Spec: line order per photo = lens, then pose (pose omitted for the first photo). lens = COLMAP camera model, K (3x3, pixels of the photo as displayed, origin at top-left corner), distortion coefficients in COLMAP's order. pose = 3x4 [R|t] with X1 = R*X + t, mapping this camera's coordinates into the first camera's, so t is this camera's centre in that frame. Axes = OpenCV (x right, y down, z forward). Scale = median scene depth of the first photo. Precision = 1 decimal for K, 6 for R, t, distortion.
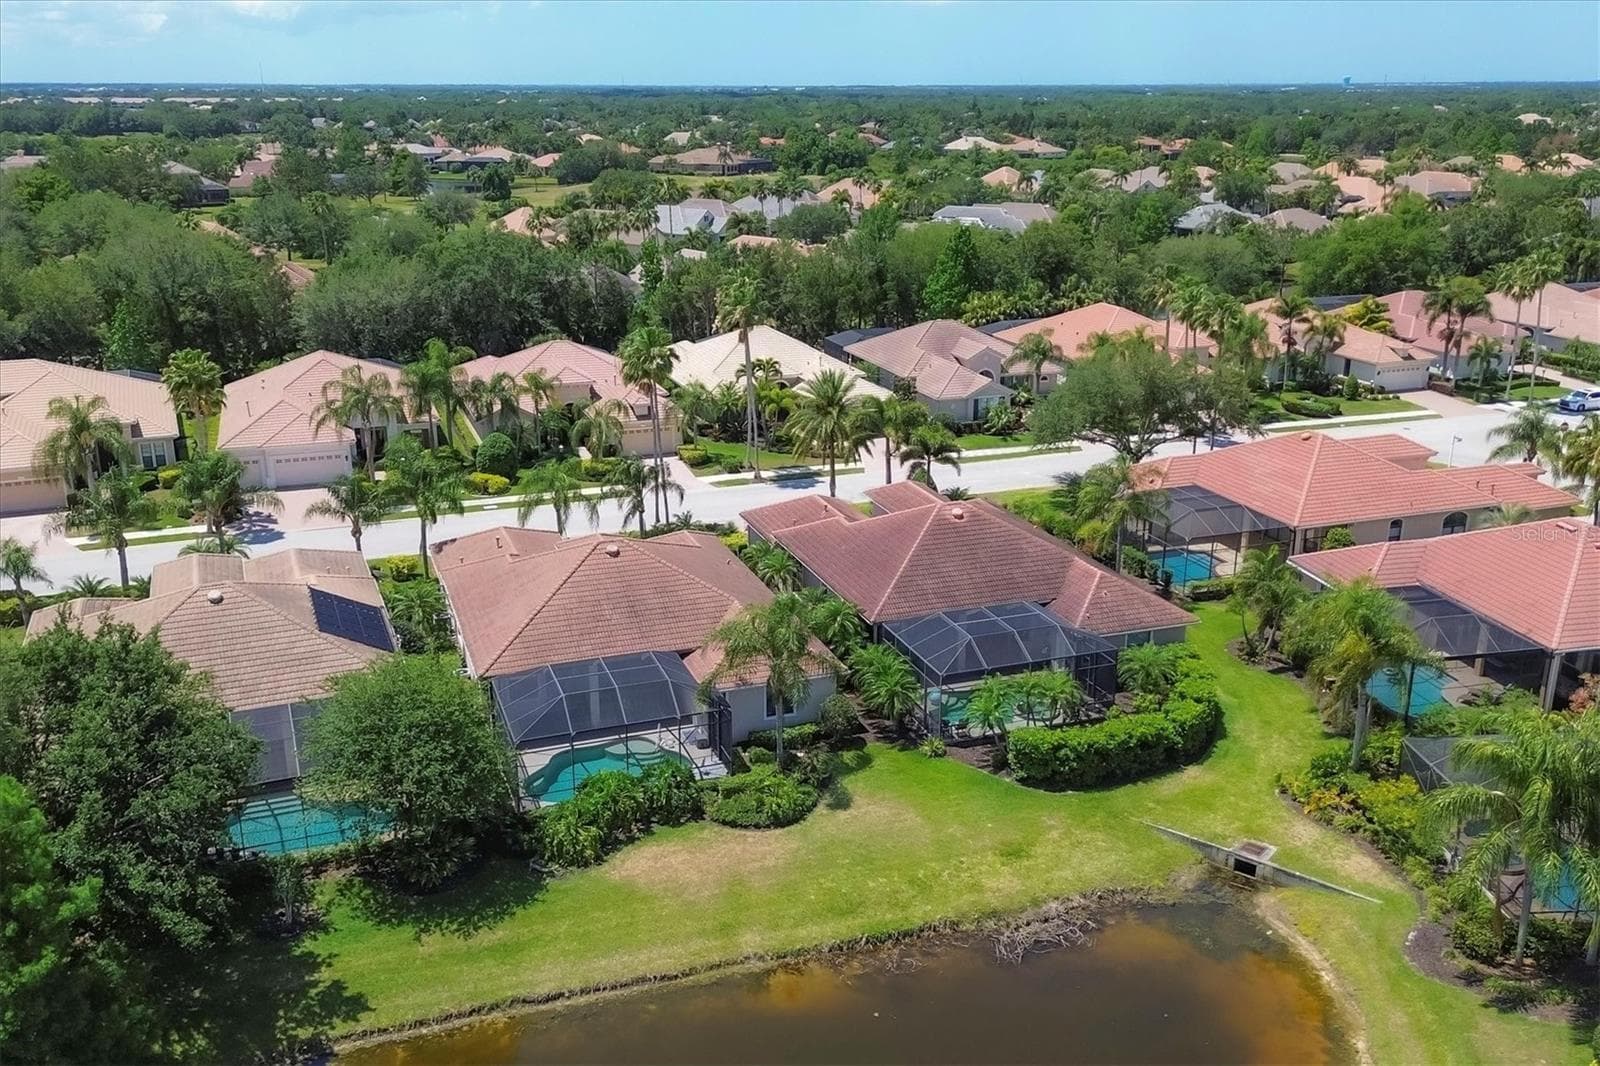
lens RADIAL K [[1367.5, 0, 800.0], [0, 1367.5, 533.0], [0, 0, 1]] dist [0.126475, -0.230496]
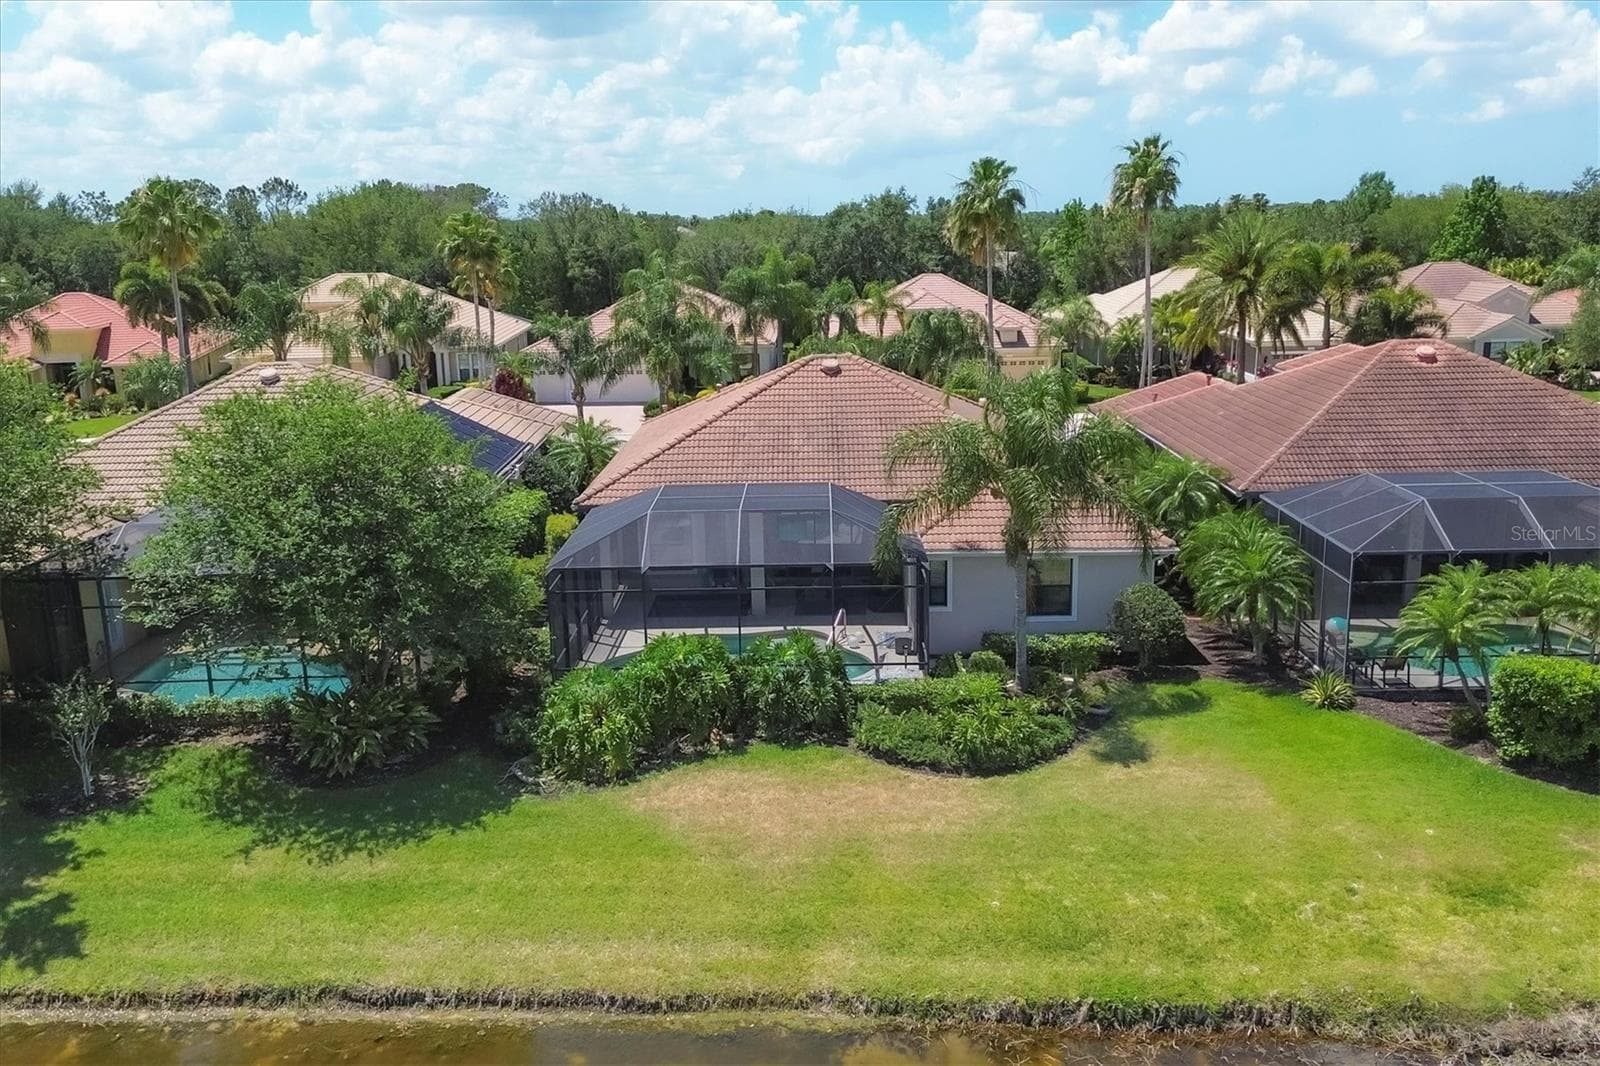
lens RADIAL K [[1328.0, 0, 800.0], [0, 1328.0, 533.0], [0, 0, 1]] dist [0.079861, -0.083512]
pose [[0.936924, 0.062111, -0.343972, 0.093255], [-0.085813, 0.994841, -0.054102, 0.162608], [0.338837, 0.080207, 0.937420, 0.518139]]
